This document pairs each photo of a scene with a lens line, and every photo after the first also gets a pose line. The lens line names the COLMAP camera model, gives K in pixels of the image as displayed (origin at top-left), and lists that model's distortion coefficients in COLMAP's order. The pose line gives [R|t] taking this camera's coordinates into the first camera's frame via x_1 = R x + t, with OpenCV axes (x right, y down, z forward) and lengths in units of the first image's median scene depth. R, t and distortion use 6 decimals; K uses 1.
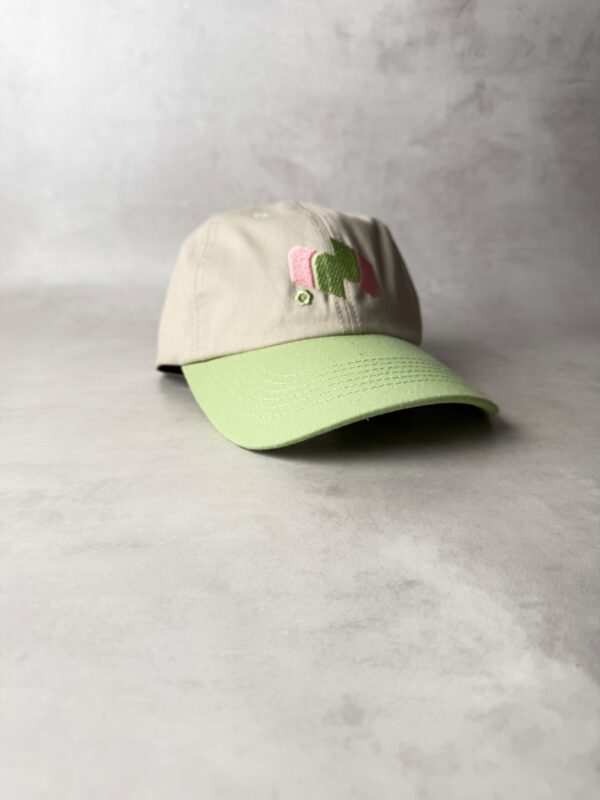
lens RADIAL K [[603.8, 0, 300.0], [0, 603.8, 400.0], [0, 0, 1]] dist [-0.017866, -0.000073]
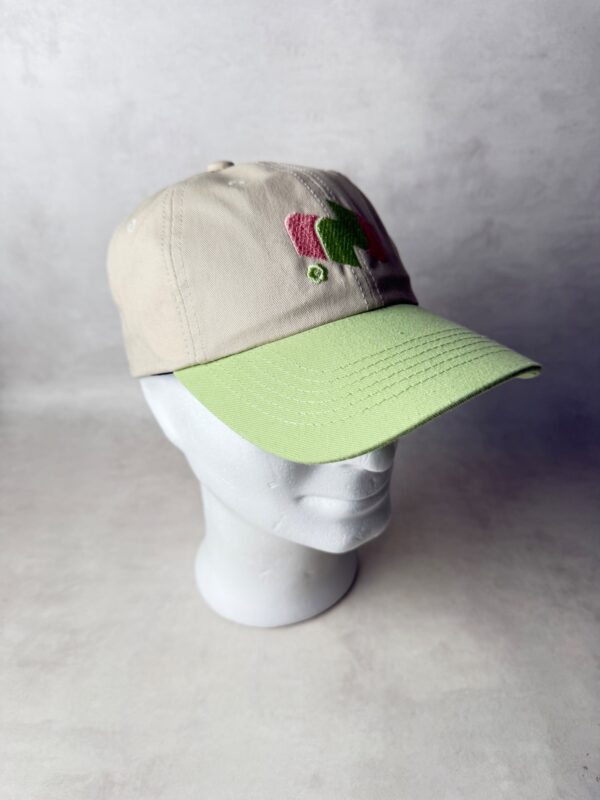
lens RADIAL K [[603.8, 0, 300.0], [0, 603.8, 400.0], [0, 0, 1]] dist [-0.017866, -0.000073]
pose [[0.998529, 0.006810, -0.053785, 0.041452], [0.006039, 0.971933, 0.235180, -0.480984], [0.053877, -0.235159, 0.970463, -0.069505]]
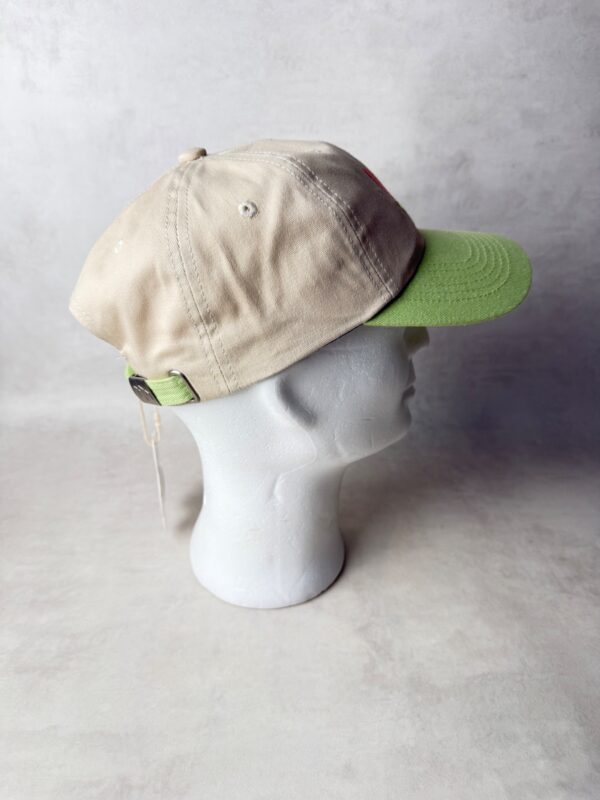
lens RADIAL K [[599.4, 0, 297.8], [0, 599.4, 399.7], [0, 0, 1]] dist [-0.009833, -0.003686]
pose [[0.999634, -0.005631, 0.026463, -0.039208], [0.001516, 0.988225, 0.153003, -0.400465], [-0.027013, -0.152907, 0.987871, -0.083572]]
